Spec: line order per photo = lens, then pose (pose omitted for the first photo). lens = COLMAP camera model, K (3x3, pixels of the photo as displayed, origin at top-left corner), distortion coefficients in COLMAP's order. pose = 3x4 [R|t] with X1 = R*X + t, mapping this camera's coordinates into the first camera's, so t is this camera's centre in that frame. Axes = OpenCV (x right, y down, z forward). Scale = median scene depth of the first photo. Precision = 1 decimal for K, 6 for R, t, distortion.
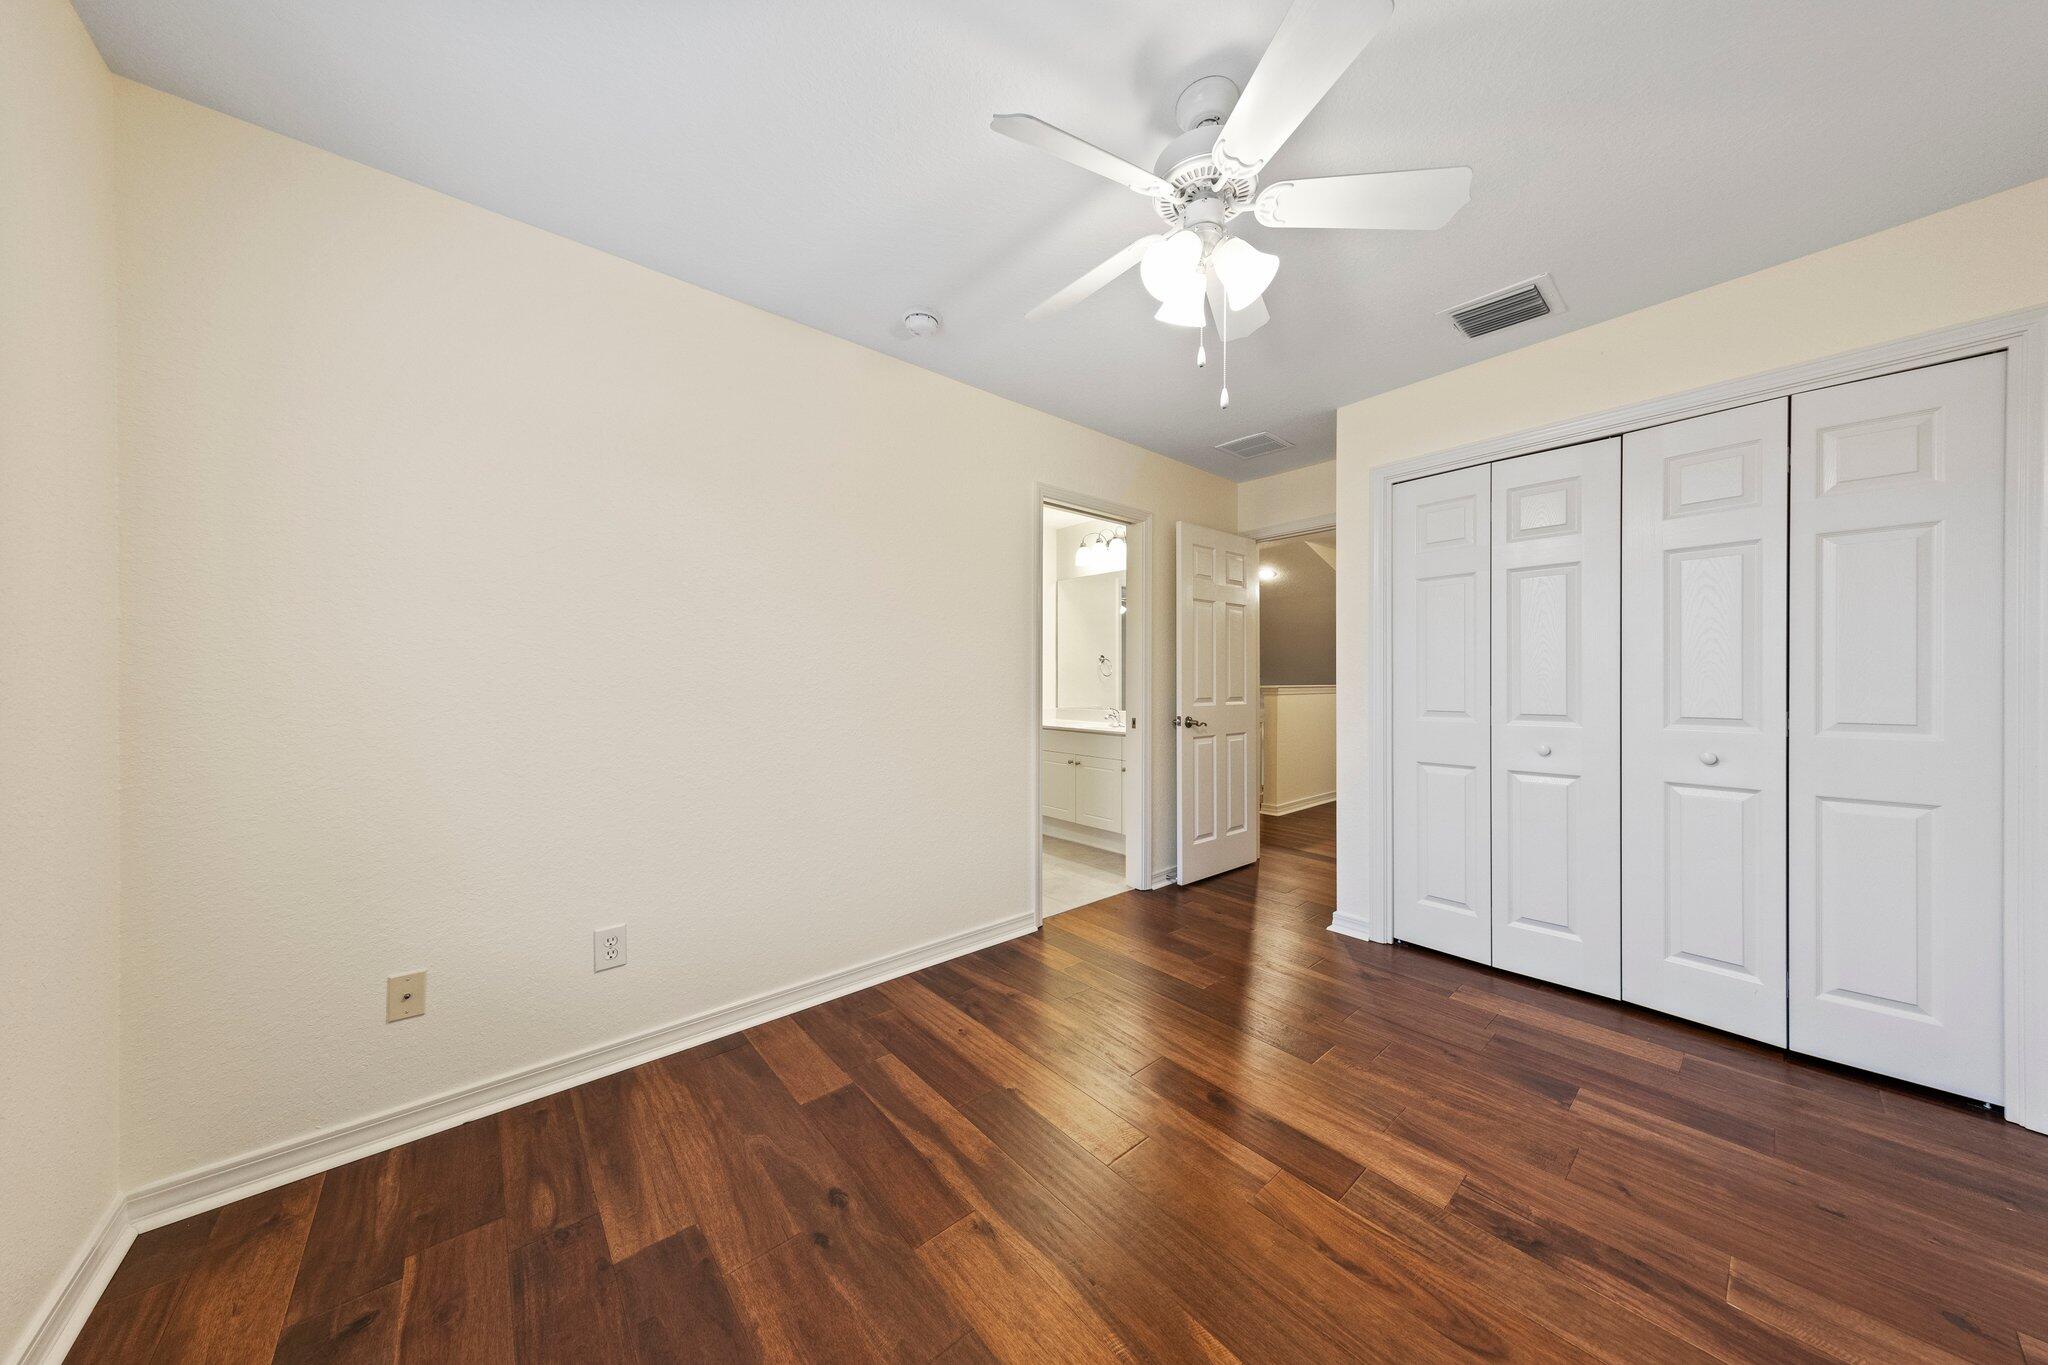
lens RADIAL K [[641.4, 0, 1028.7], [0, 641.4, 686.0], [0, 0, 1]] dist [0.000578, 0.000013]
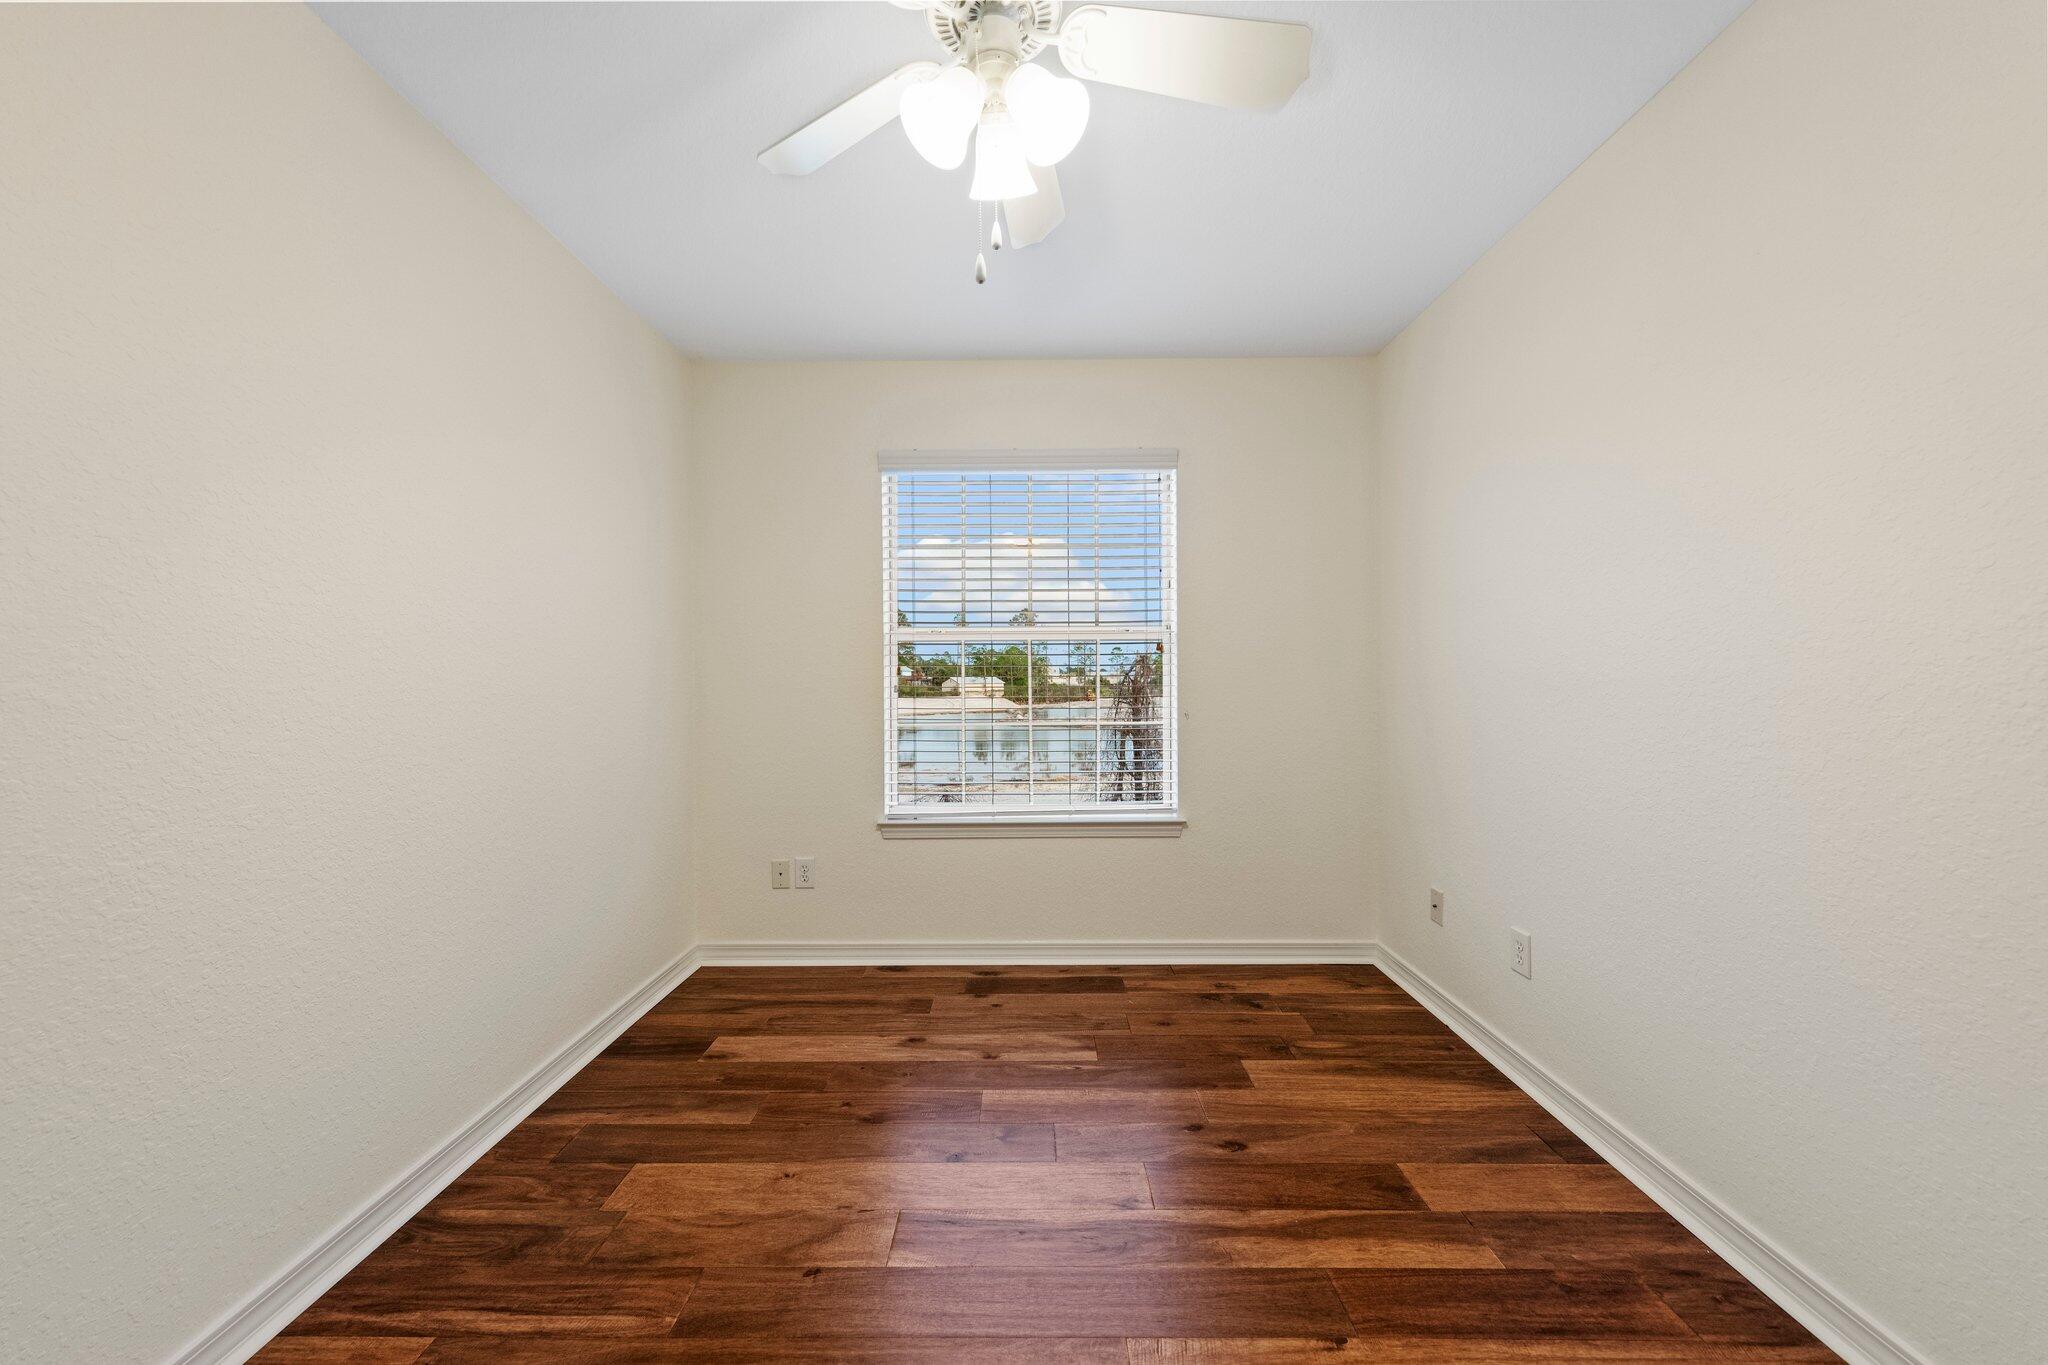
lens RADIAL K [[761.3, 0, 1026.9], [0, 761.3, 678.9], [0, 0, 1]] dist [-0.001751, -0.000083]
pose [[-0.665791, 0.006957, -0.746106, 0.824095], [0.004004, 0.999975, 0.005751, -0.009222], [0.746127, 0.000841, -0.665803, 1.464437]]
